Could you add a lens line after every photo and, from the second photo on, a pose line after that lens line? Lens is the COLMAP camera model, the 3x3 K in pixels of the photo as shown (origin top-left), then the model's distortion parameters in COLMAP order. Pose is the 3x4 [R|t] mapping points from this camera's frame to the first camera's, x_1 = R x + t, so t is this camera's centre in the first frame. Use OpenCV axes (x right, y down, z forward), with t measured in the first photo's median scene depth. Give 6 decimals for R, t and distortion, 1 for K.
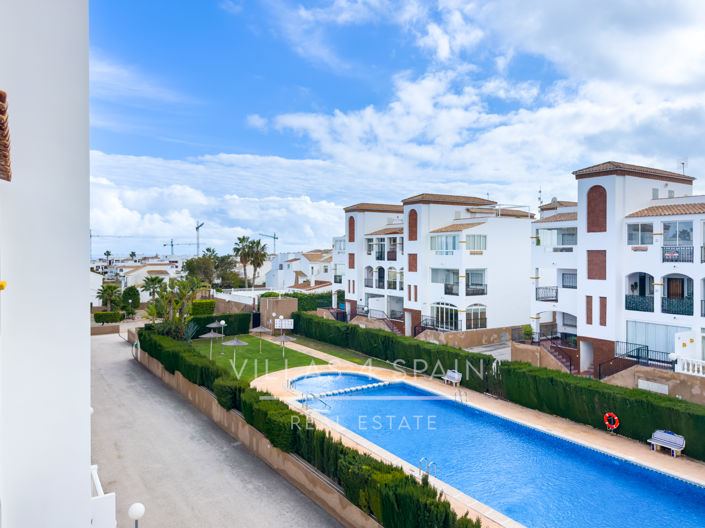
lens RADIAL K [[524.3, 0, 355.2], [0, 524.3, 256.9], [0, 0, 1]] dist [0.101408, -0.160485]
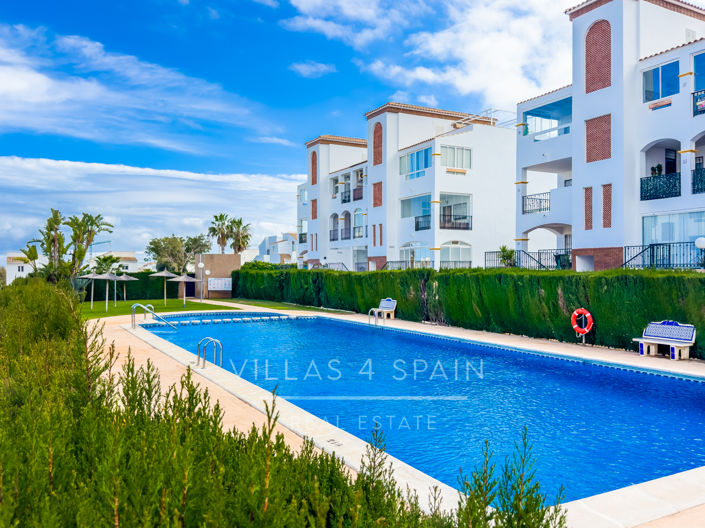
lens RADIAL K [[595.1, 0, 352.5], [0, 595.1, 264.0], [0, 0, 1]] dist [0.132642, -0.216731]
pose [[0.997248, -0.003657, -0.074048, 0.145352], [0.002046, 0.999760, -0.021827, 0.137118], [0.074110, 0.021616, 0.997016, 0.157569]]
